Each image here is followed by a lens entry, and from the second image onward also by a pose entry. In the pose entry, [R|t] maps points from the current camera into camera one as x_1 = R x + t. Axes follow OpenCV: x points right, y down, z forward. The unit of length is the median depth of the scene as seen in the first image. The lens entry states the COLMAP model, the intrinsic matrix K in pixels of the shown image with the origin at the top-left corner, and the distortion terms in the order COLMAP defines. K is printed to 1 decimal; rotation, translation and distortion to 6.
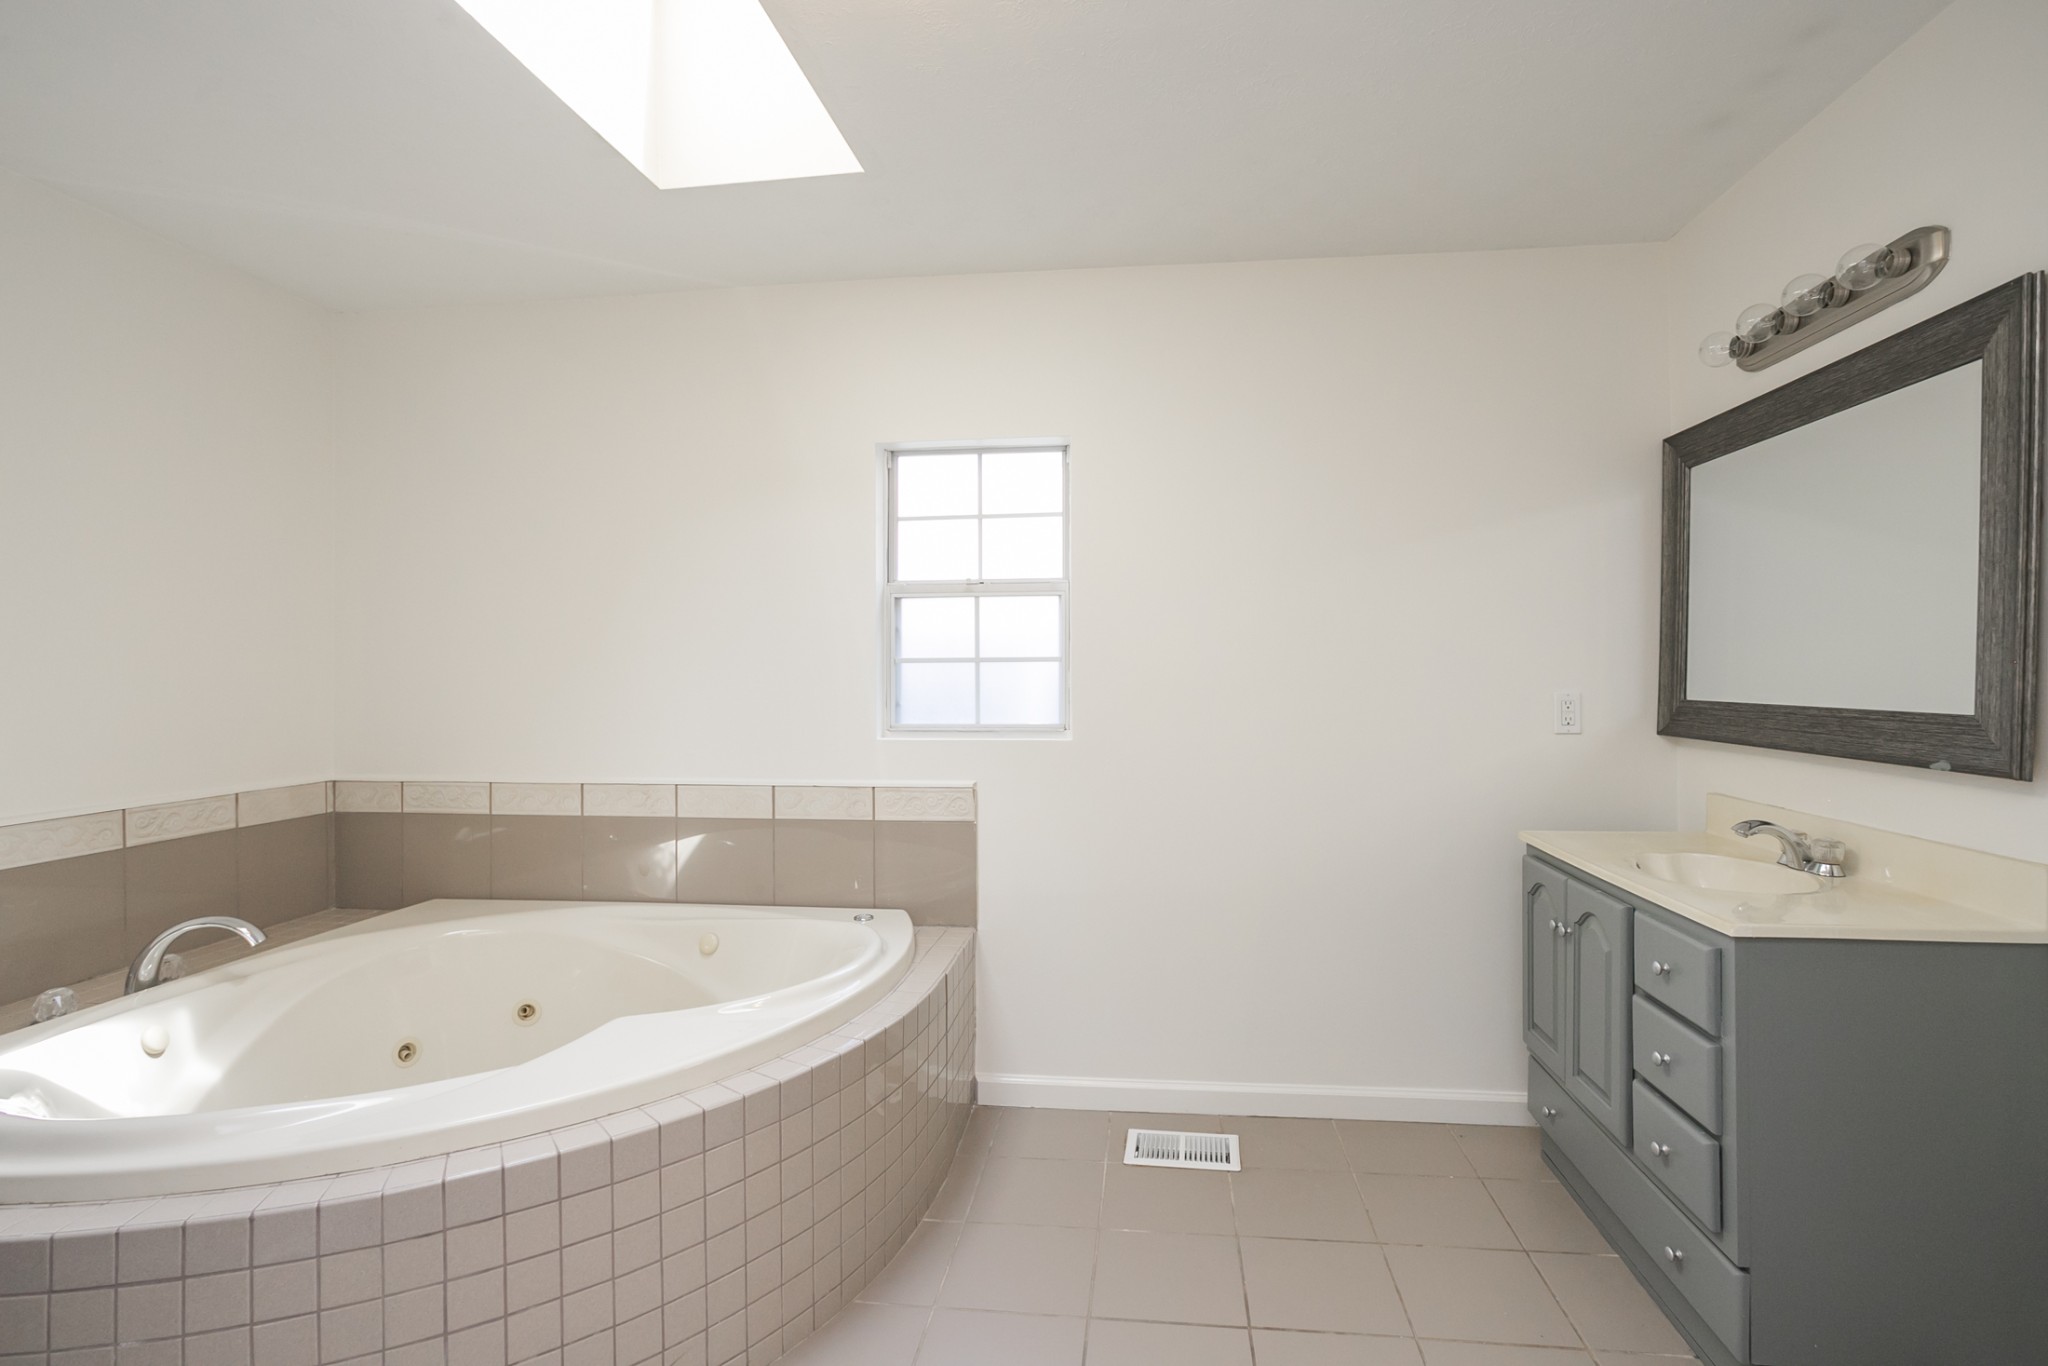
lens RADIAL K [[987.5, 0, 1037.9], [0, 987.5, 683.4], [0, 0, 1]] dist [-0.004653, 0.000999]
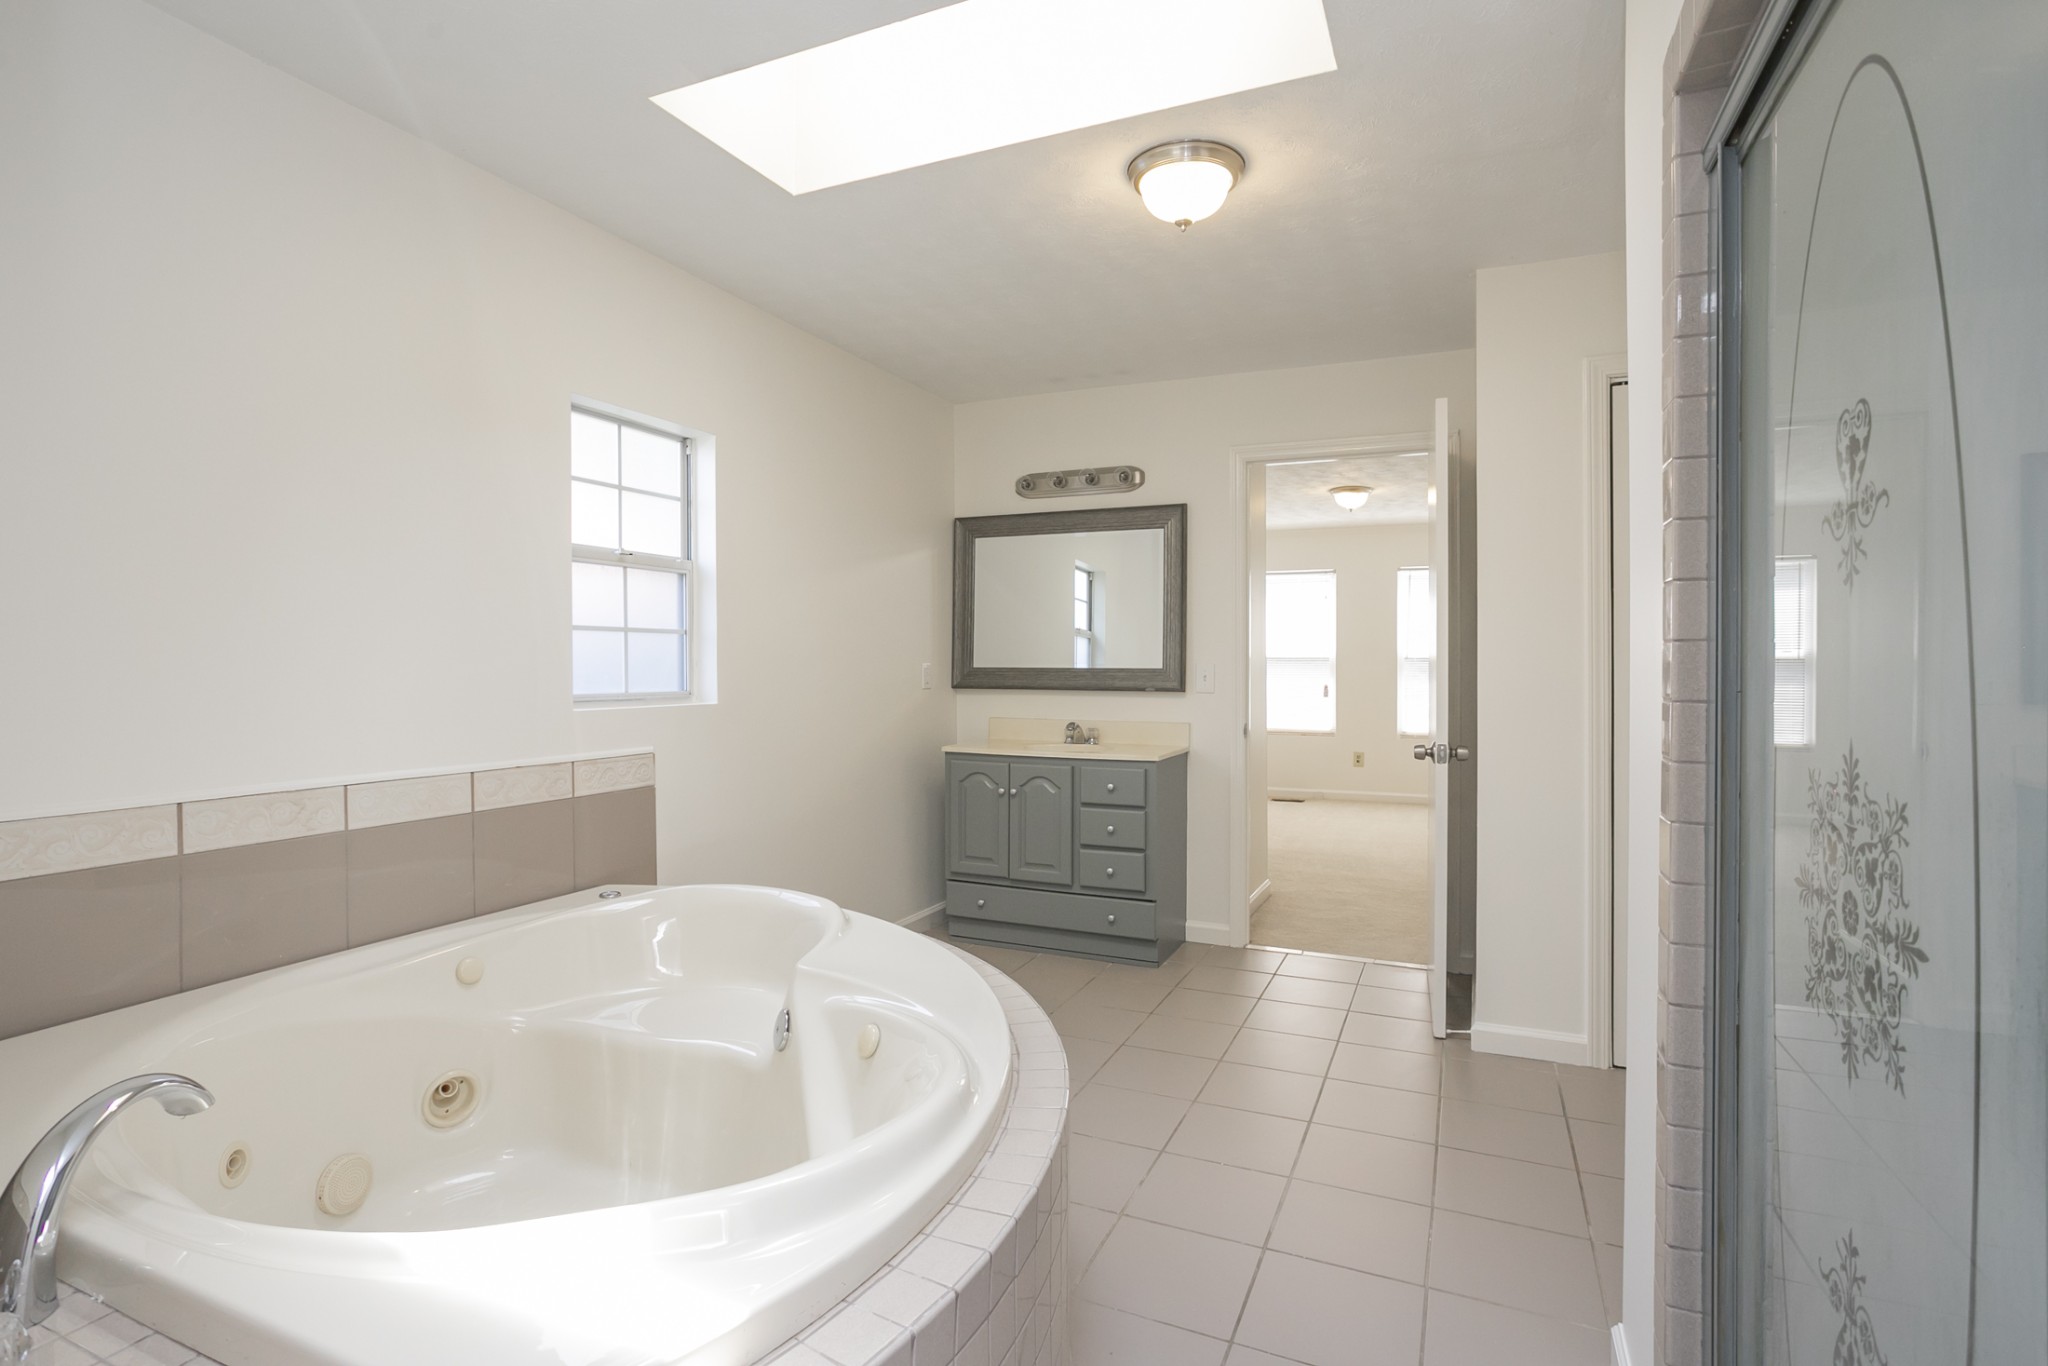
lens RADIAL K [[987.5, 0, 1033.7], [0, 987.5, 675.5], [0, 0, 1]] dist [-0.004653, 0.000999]
pose [[0.318015, -0.007569, 0.948055, -0.915829], [0.004470, 0.999969, 0.006484, 0.019072], [-0.948075, 0.002176, 0.318039, 0.289050]]
